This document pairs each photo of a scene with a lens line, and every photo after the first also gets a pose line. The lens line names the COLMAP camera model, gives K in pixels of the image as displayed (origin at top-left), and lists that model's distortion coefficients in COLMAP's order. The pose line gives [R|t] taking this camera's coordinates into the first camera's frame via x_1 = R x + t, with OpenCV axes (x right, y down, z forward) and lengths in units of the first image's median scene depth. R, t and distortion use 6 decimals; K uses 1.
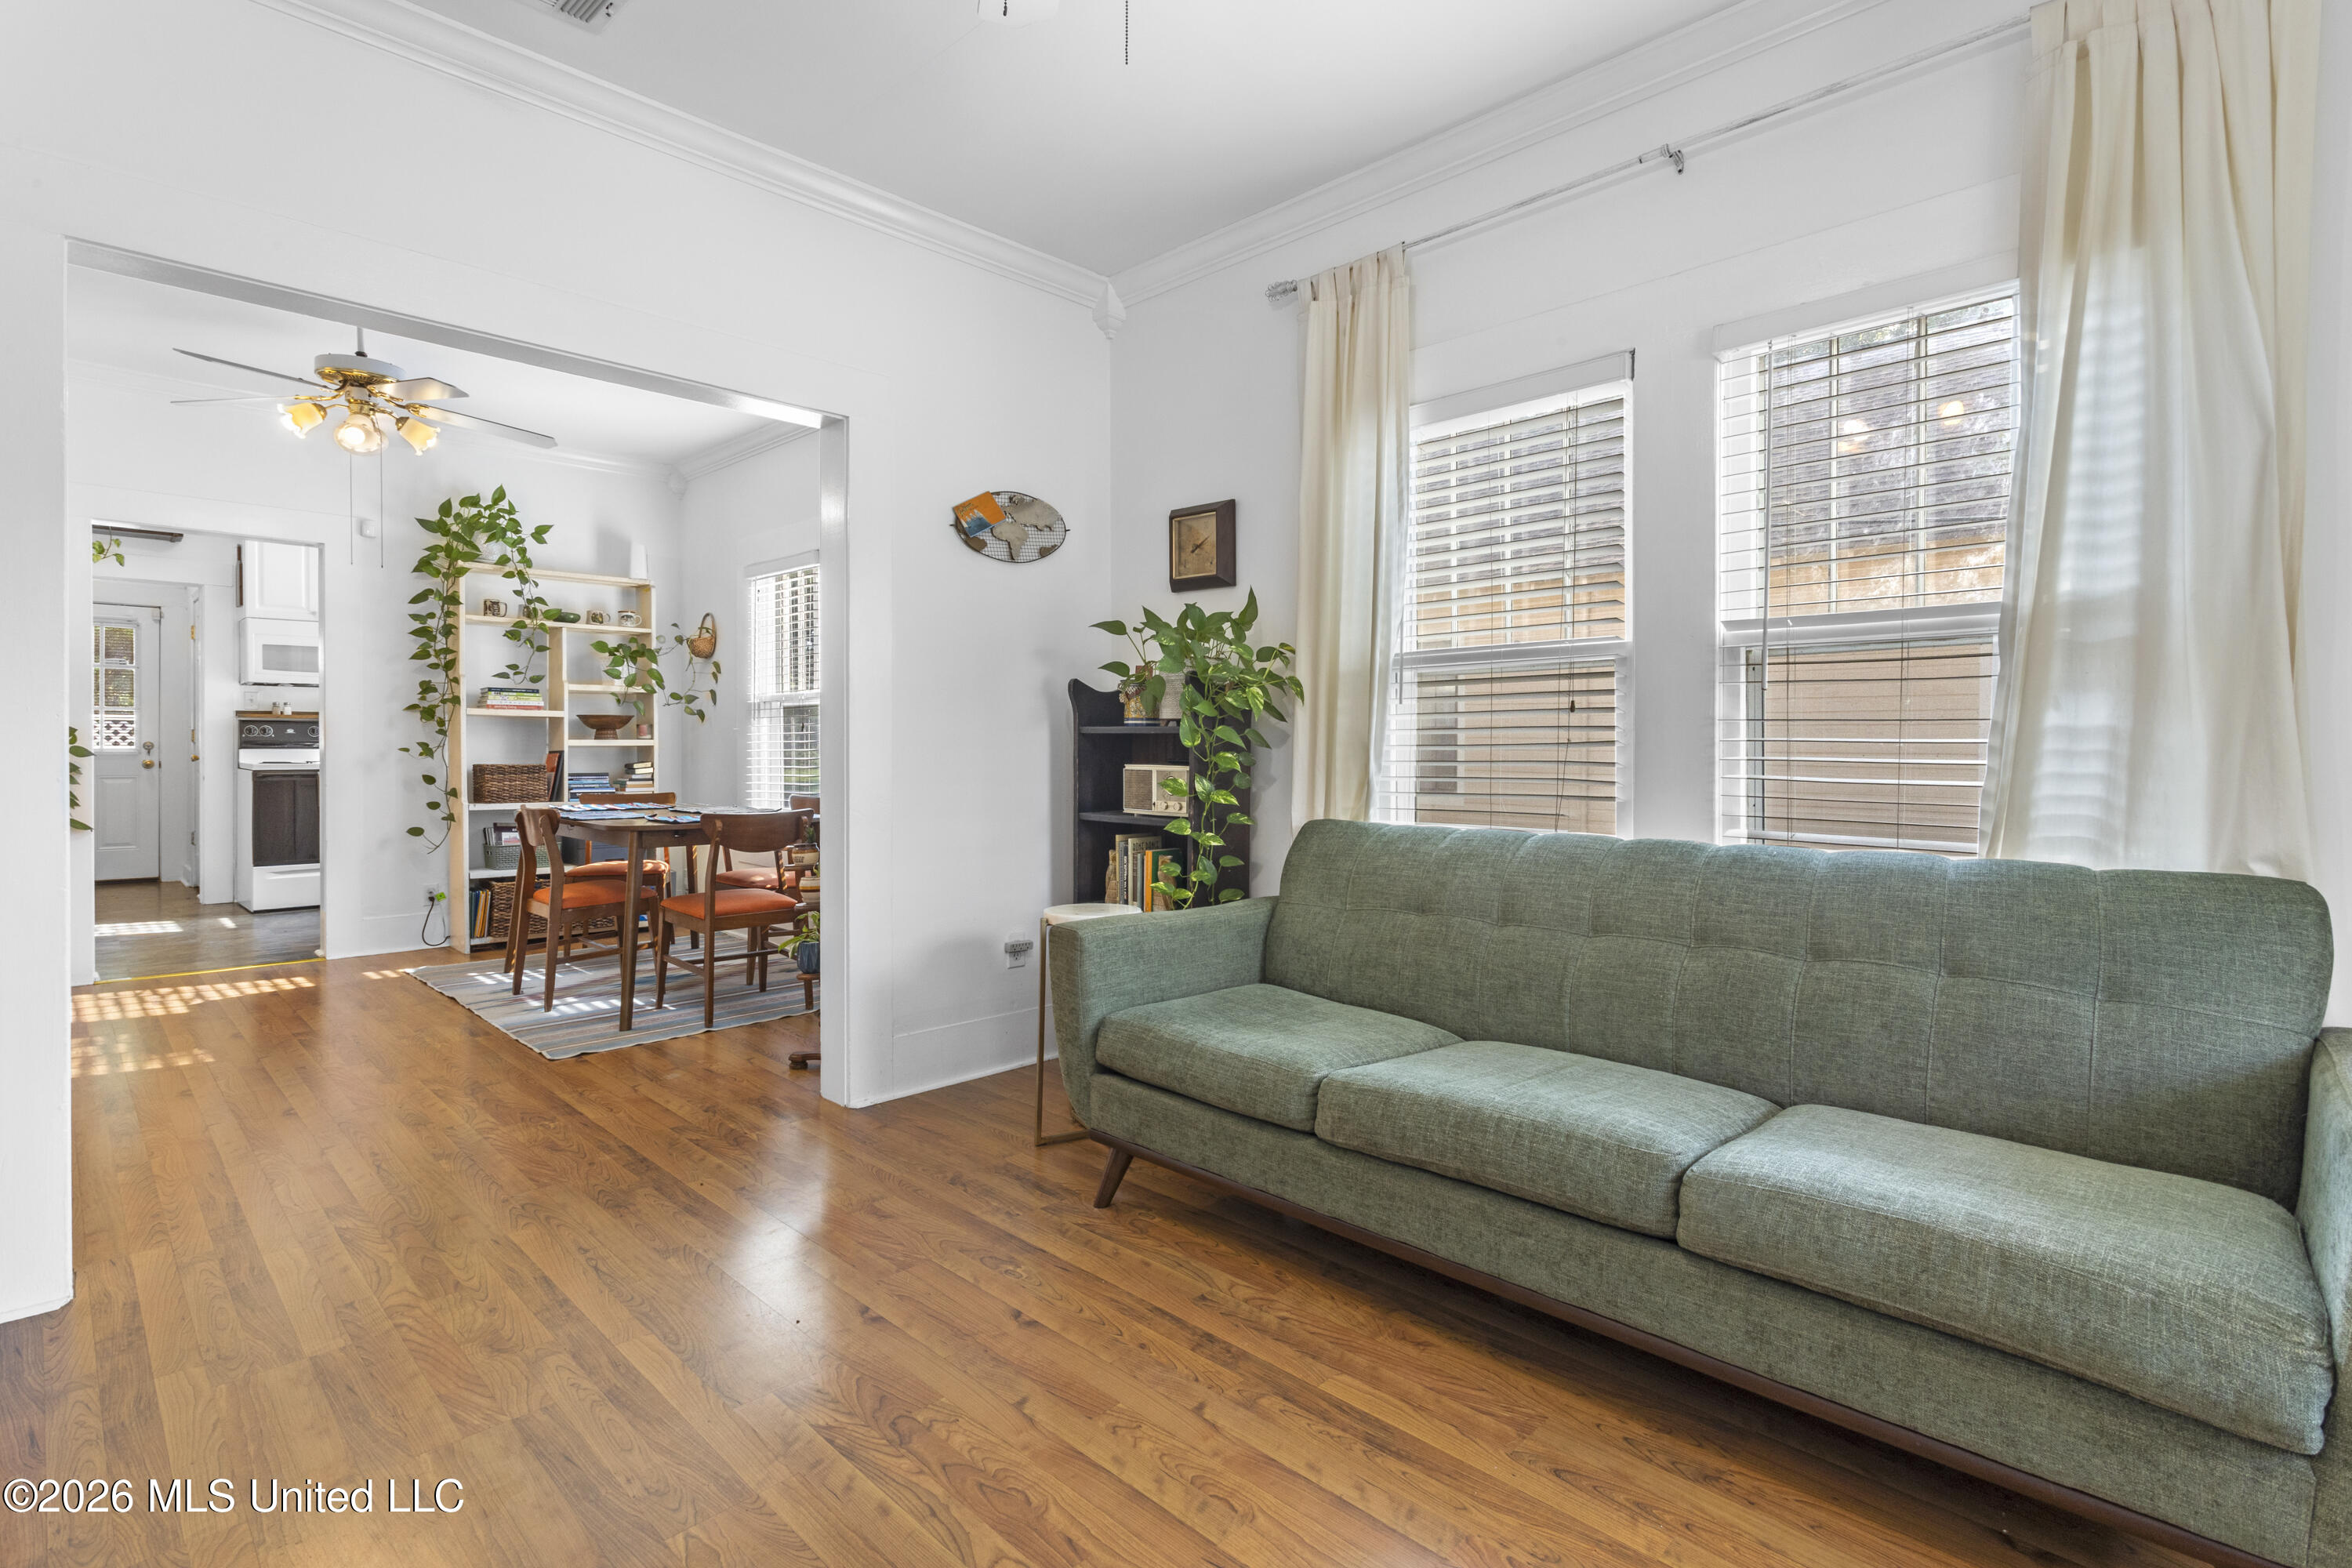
lens RADIAL K [[1099.2, 0, 1171.7], [0, 1099.2, 764.6], [0, 0, 1]] dist [-0.000761, 0.001632]
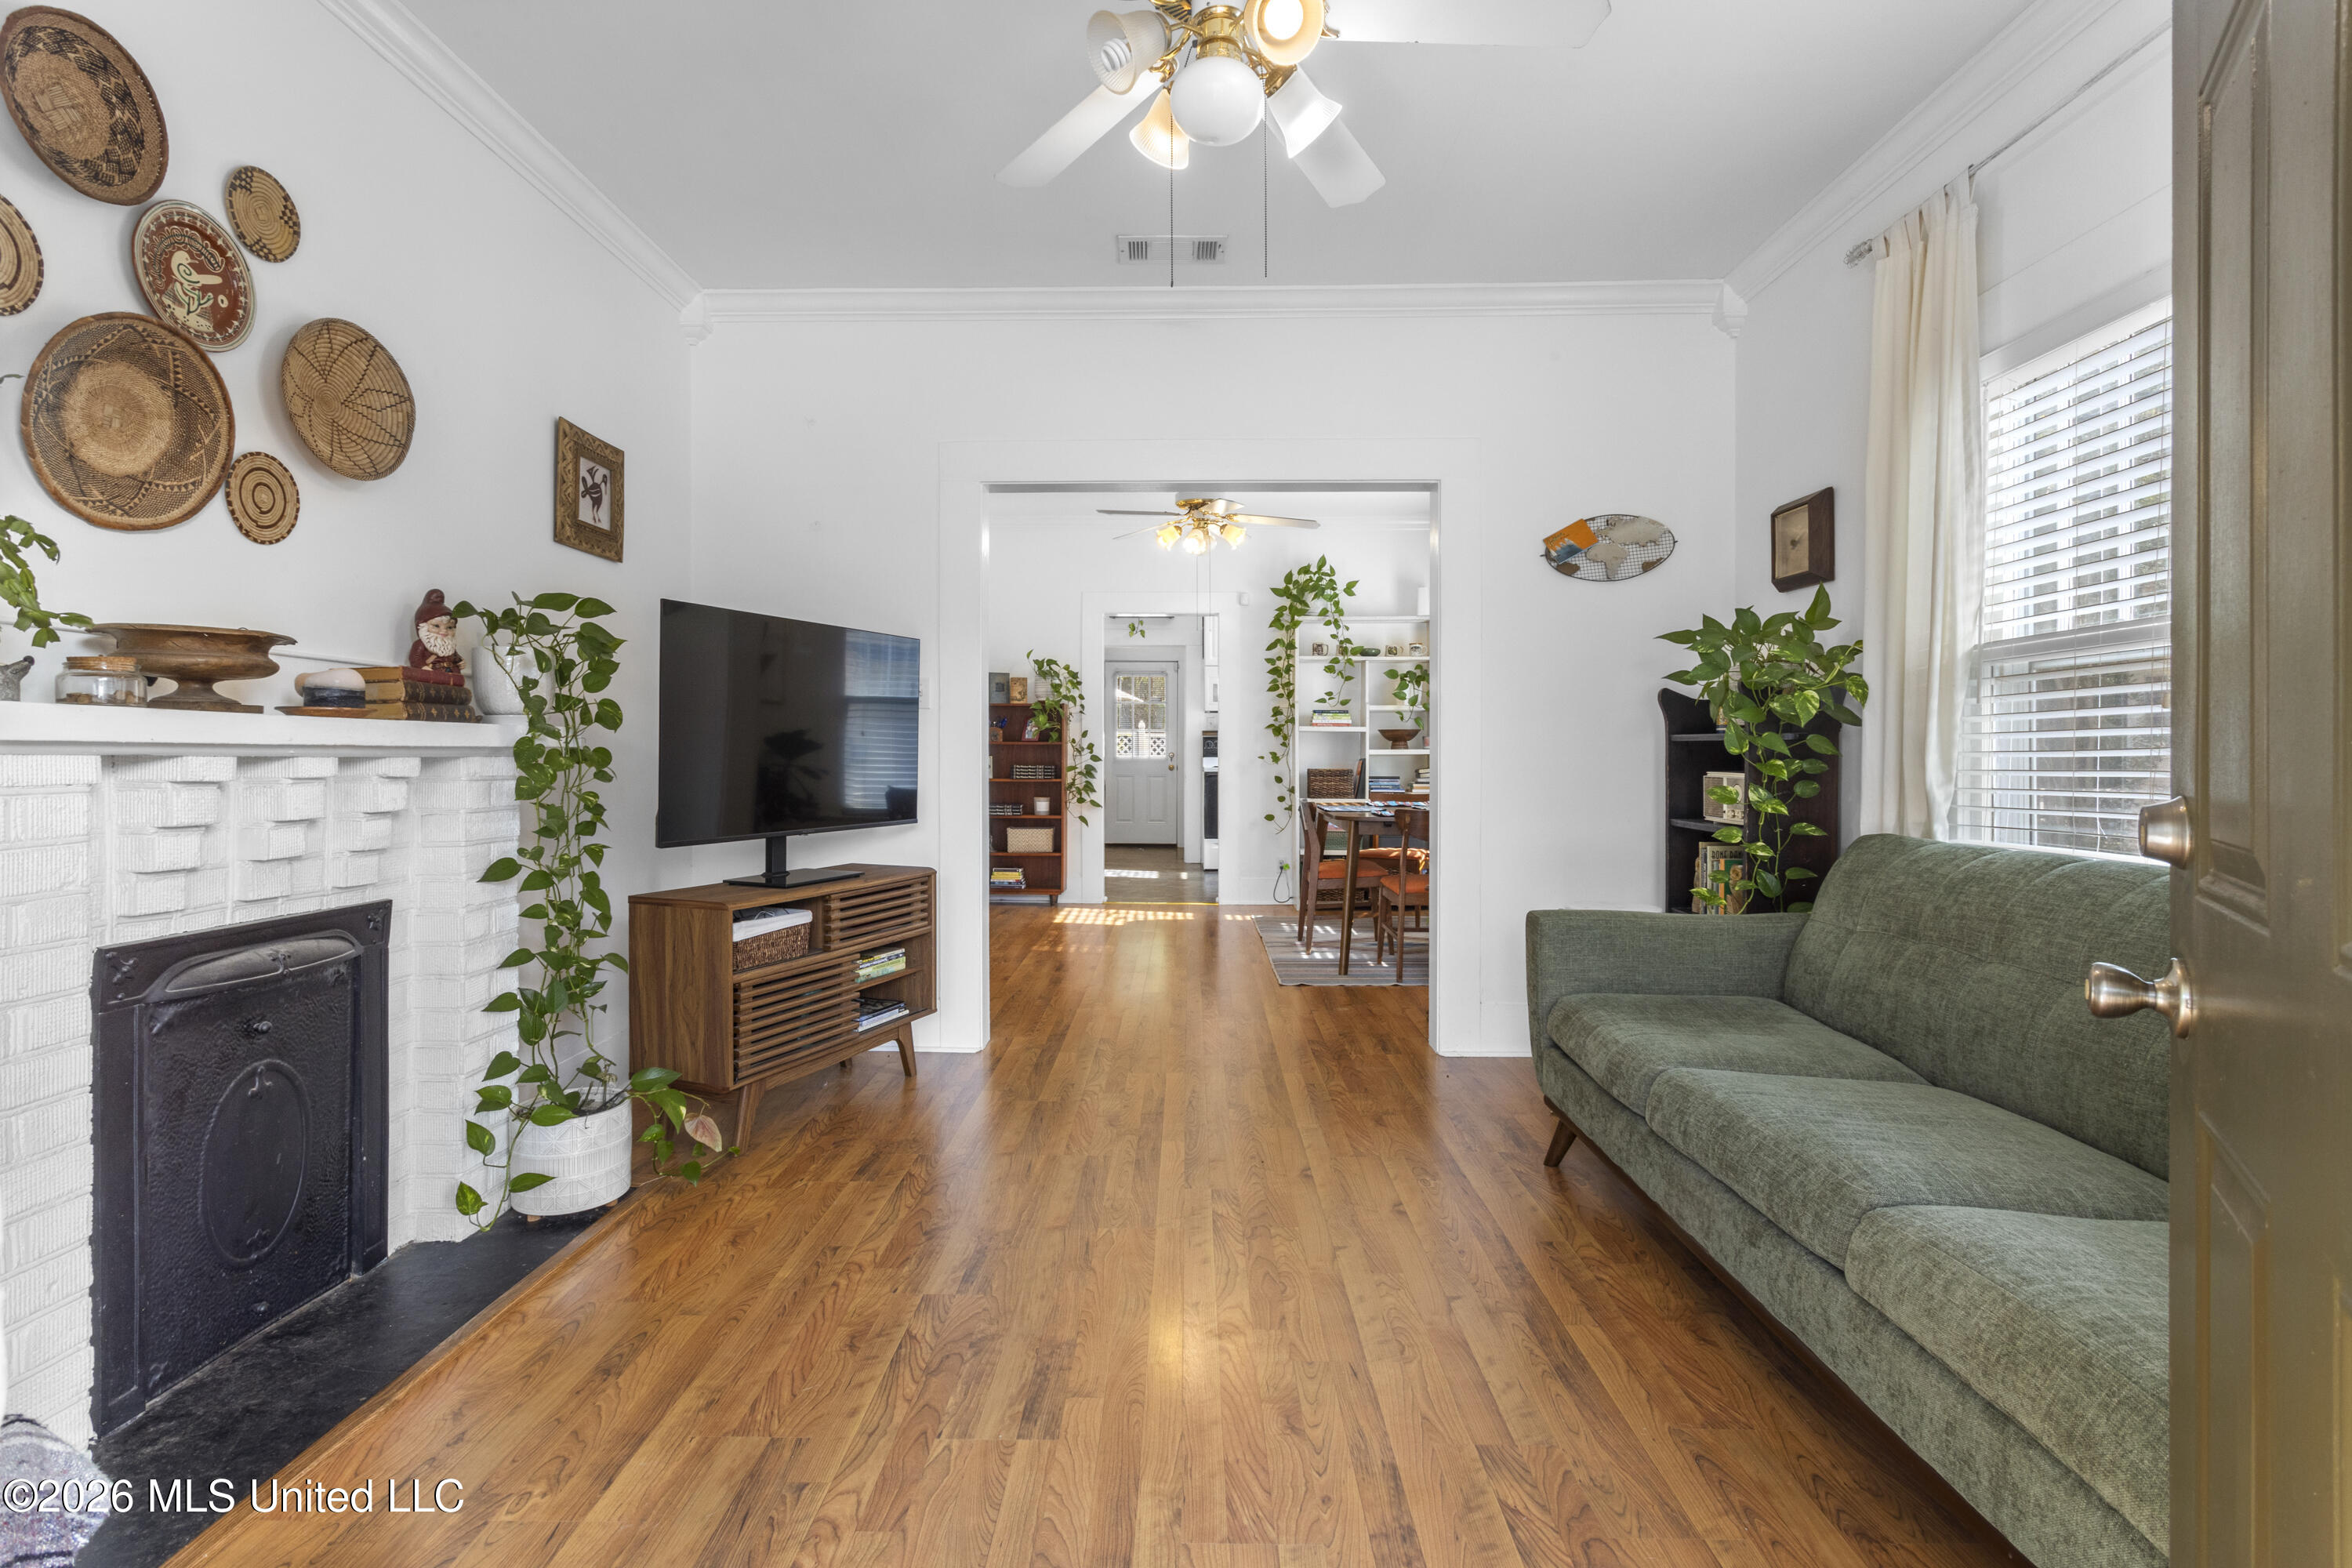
lens RADIAL K [[1099.2, 0, 1187.1], [0, 1099.2, 766.4], [0, 0, 1]] dist [-0.000761, 0.001632]
pose [[0.694389, 0.006899, -0.719566, 0.223987], [-0.012577, 0.999918, -0.002550, 0.002187], [0.719489, 0.010821, 0.694419, -0.019223]]
